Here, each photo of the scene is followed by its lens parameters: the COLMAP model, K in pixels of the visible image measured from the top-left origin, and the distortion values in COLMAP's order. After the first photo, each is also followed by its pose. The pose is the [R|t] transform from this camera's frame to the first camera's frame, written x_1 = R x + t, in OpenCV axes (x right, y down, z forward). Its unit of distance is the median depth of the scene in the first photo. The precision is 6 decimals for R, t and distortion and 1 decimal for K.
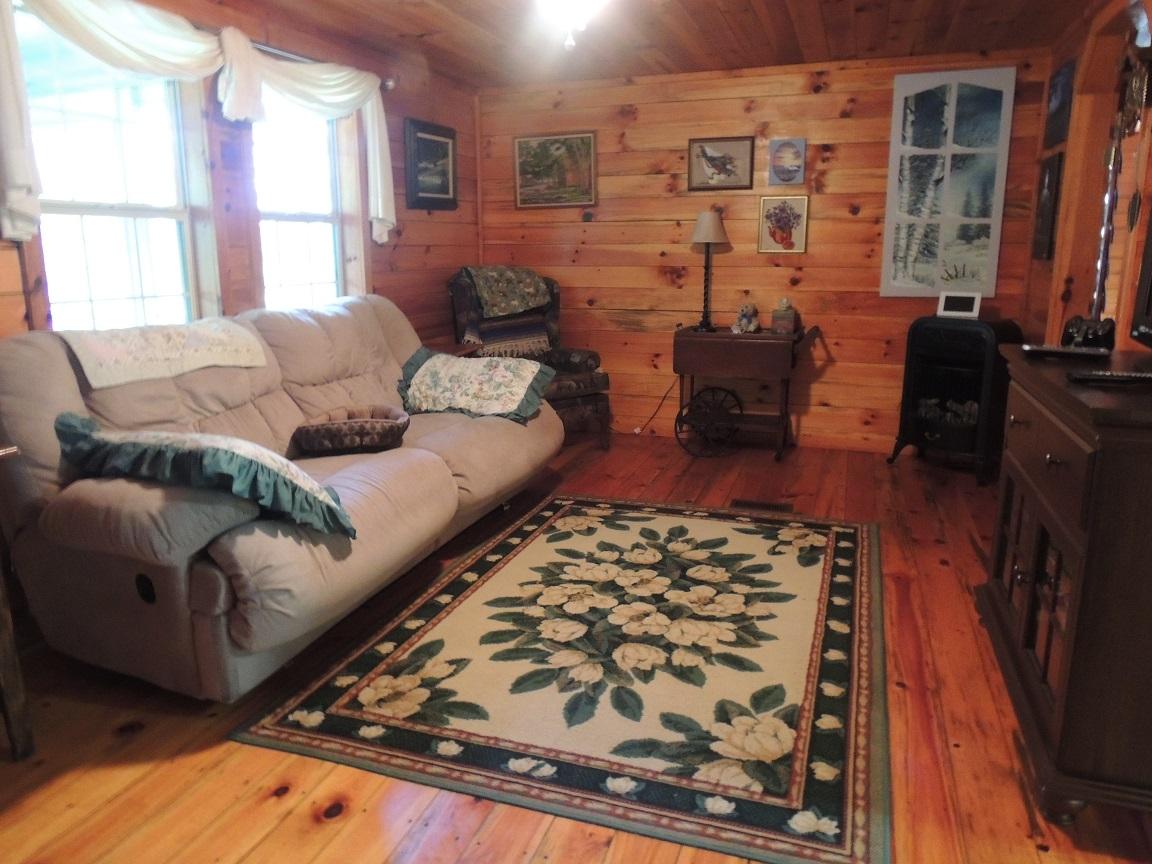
lens RADIAL K [[831.6, 0, 576.3], [0, 831.6, 432.8], [0, 0, 1]] dist [-0.016384, 0.010459]
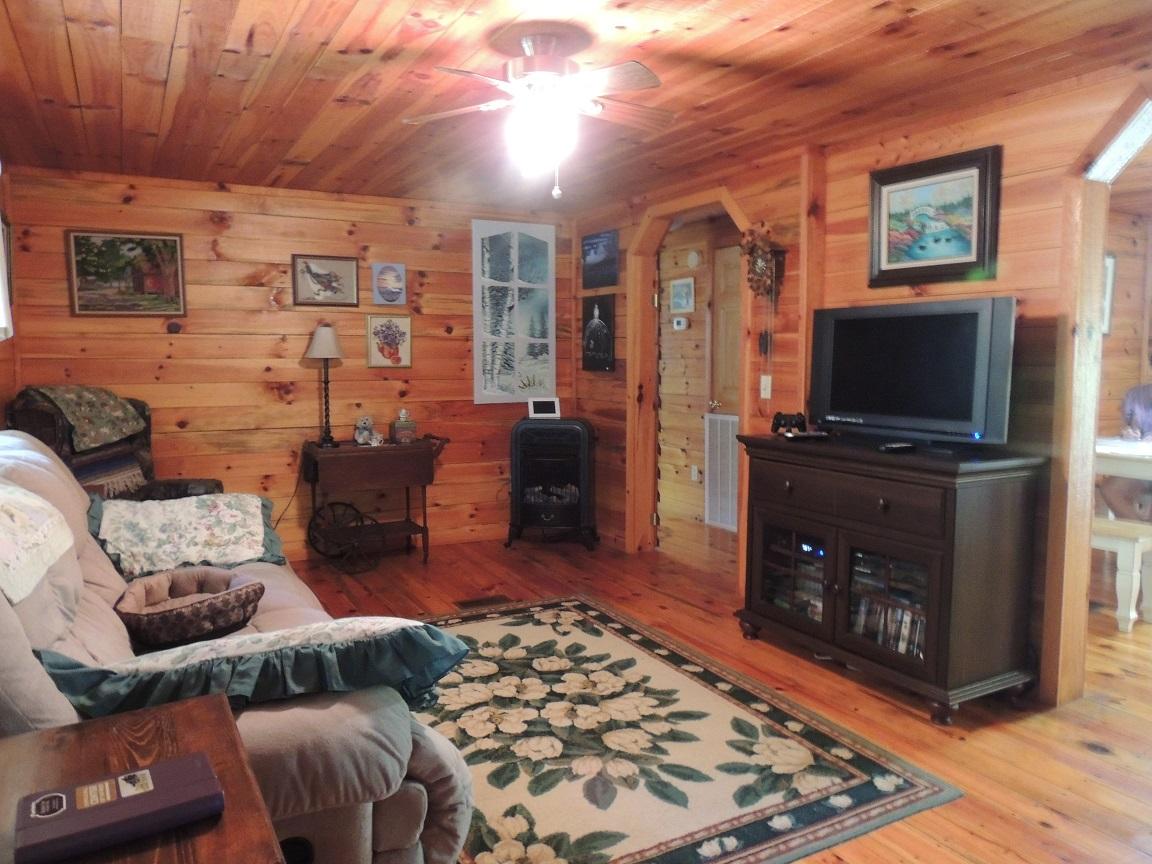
lens RADIAL K [[831.6, 0, 579.8], [0, 831.6, 428.9], [0, 0, 1]] dist [-0.016384, 0.010459]
pose [[0.665129, -0.063287, 0.744042, -0.414582], [0.157347, 0.985909, -0.056799, -0.044735], [-0.729963, 0.154852, 0.665714, 0.143360]]
